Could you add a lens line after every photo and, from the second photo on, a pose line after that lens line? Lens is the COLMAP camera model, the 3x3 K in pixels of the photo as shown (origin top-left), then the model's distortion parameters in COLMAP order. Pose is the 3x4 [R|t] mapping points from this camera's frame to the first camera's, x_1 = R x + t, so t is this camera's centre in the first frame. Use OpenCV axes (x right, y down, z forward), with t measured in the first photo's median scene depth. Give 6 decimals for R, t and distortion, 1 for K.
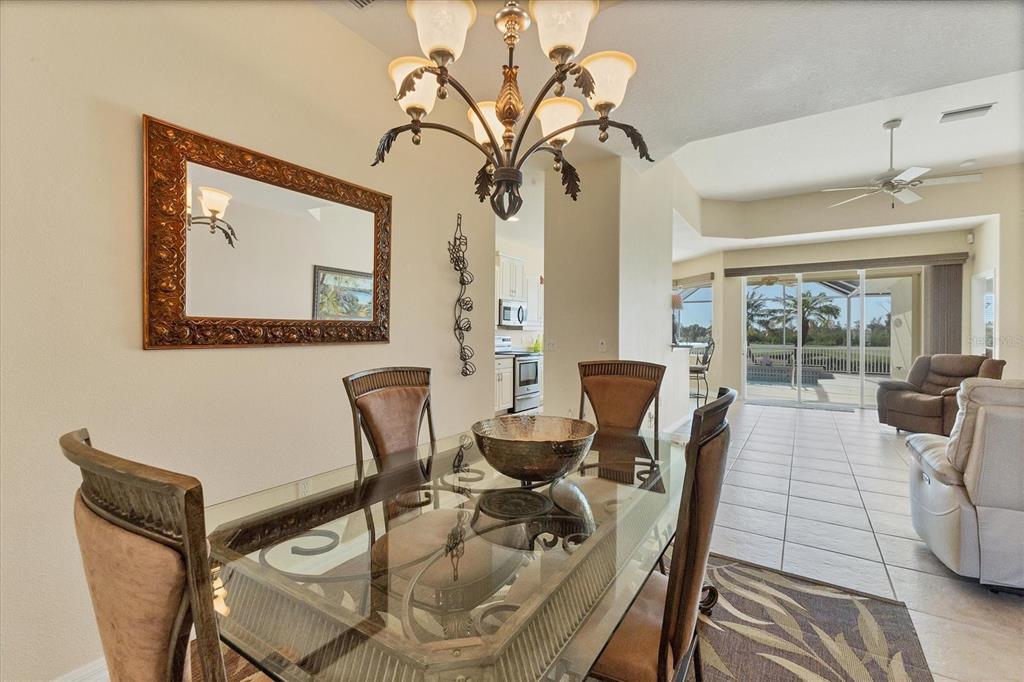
lens RADIAL K [[459.3, 0, 510.1], [0, 459.3, 334.7], [0, 0, 1]] dist [0.005044, 0.001837]
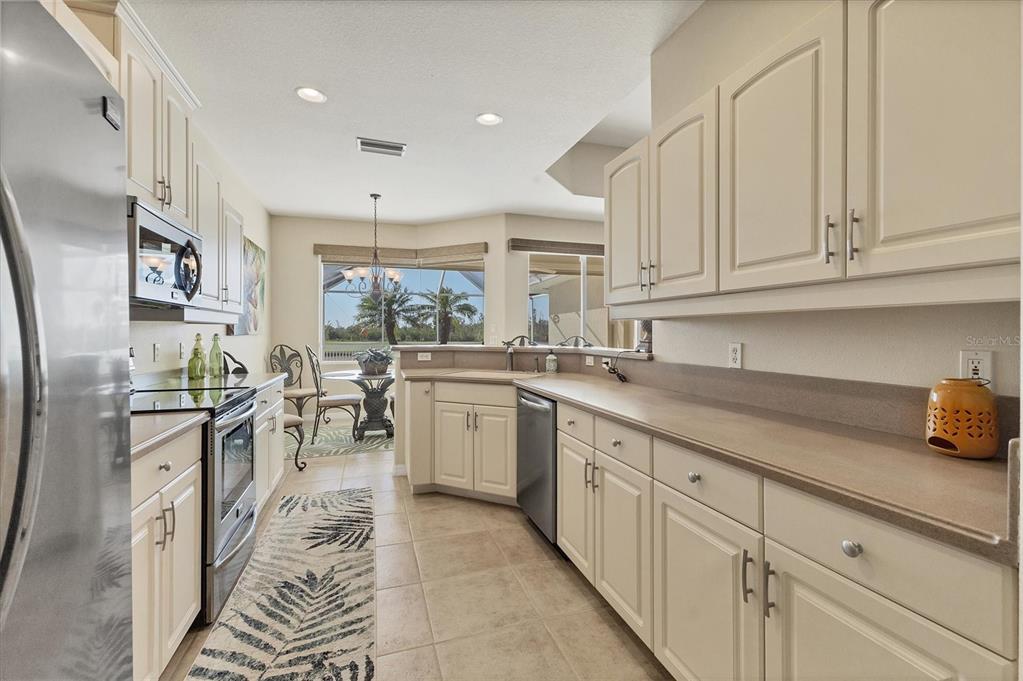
lens RADIAL K [[458.9, 0, 513.3], [0, 458.9, 332.2], [0, 0, 1]] dist [0.005044, 0.001837]
pose [[0.640981, -0.003225, 0.767550, -0.094712], [0.003586, 0.999993, 0.001208, 0.001079], [-0.767549, 0.001978, 0.640988, 0.681362]]
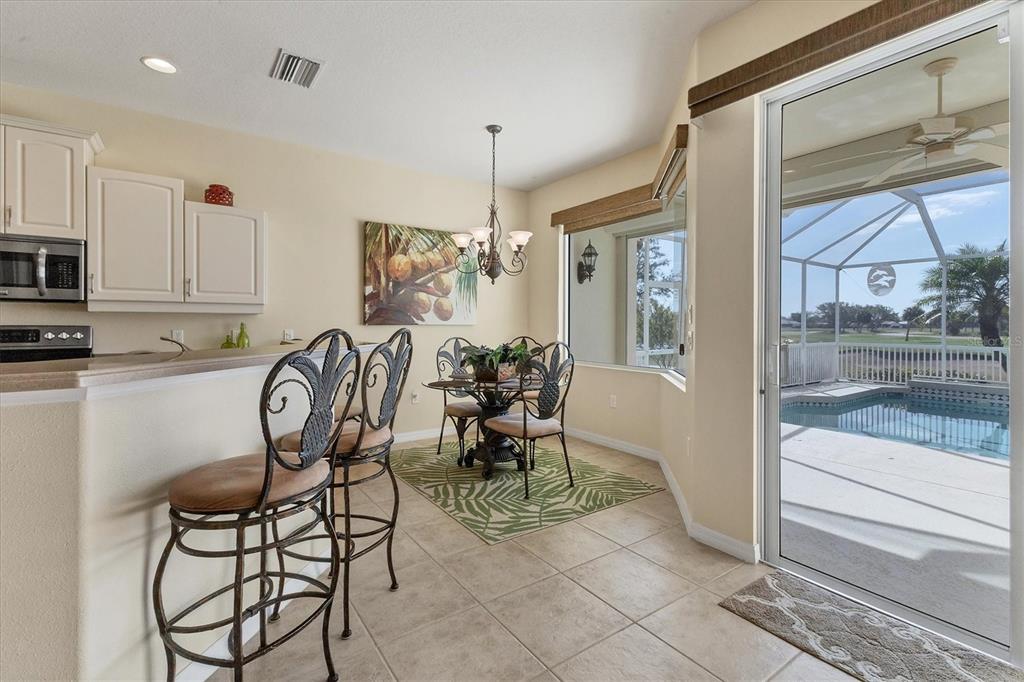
lens RADIAL K [[459.3, 0, 511.9], [0, 459.3, 325.6], [0, 0, 1]] dist [0.005044, 0.001837]
pose [[0.922604, -0.000227, -0.385749, 0.597040], [0.000007, 1.000000, -0.000571, 0.006163], [0.385749, 0.000524, 0.922603, 0.866041]]
